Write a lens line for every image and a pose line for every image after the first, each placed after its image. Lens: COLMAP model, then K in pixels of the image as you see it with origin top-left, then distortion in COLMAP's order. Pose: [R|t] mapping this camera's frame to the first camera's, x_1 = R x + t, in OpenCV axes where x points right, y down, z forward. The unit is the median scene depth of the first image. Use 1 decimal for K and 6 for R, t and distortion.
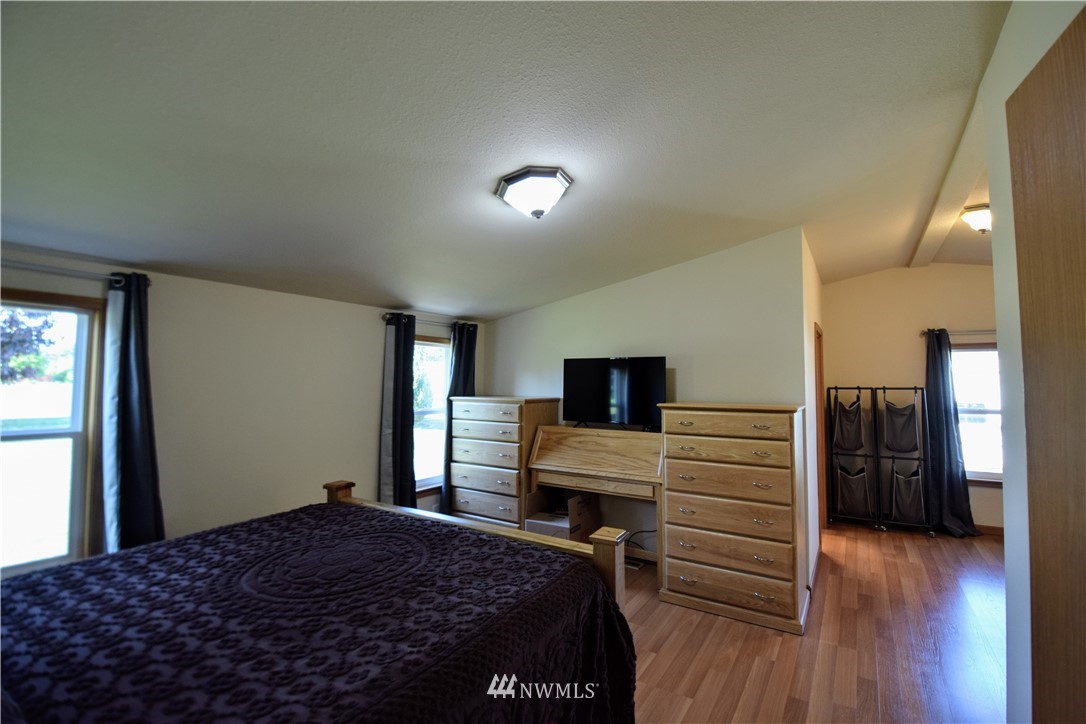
lens RADIAL K [[478.2, 0, 562.7], [0, 478.2, 356.7], [0, 0, 1]] dist [0.003773, -0.014811]
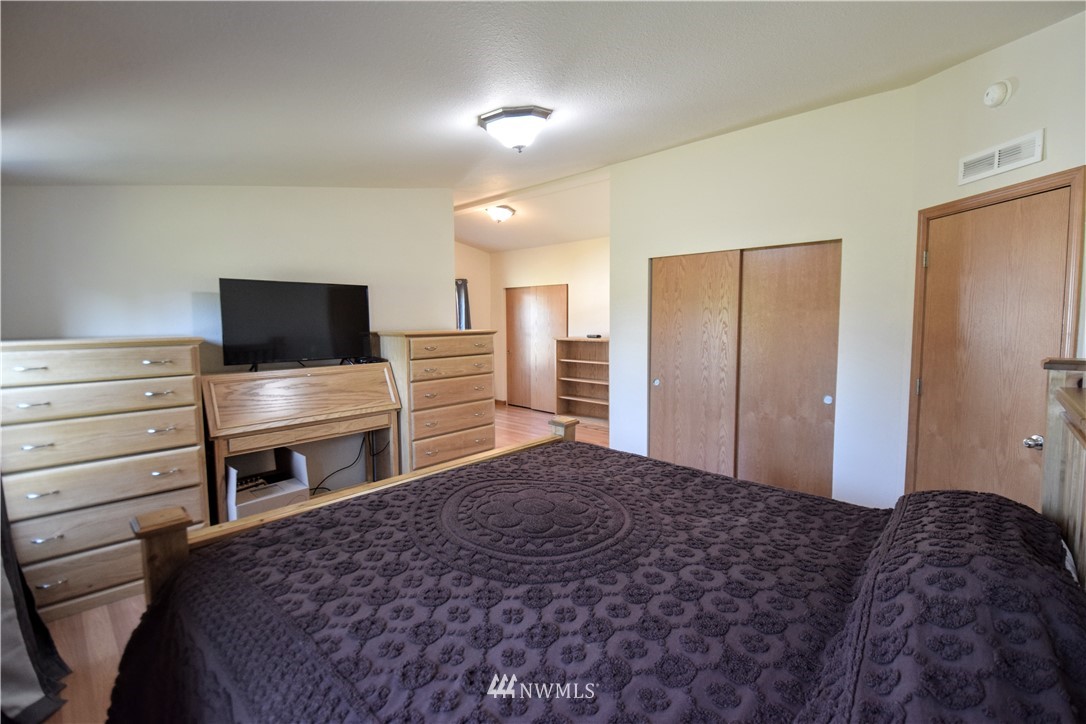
lens RADIAL K [[478.2, 0, 562.7], [0, 478.2, 356.7], [0, 0, 1]] dist [0.003773, -0.014811]
pose [[0.175933, -0.084642, 0.980757, -0.700354], [-0.048328, 0.994353, 0.094485, 0.032891], [-0.983215, -0.064021, 0.170849, 0.441282]]
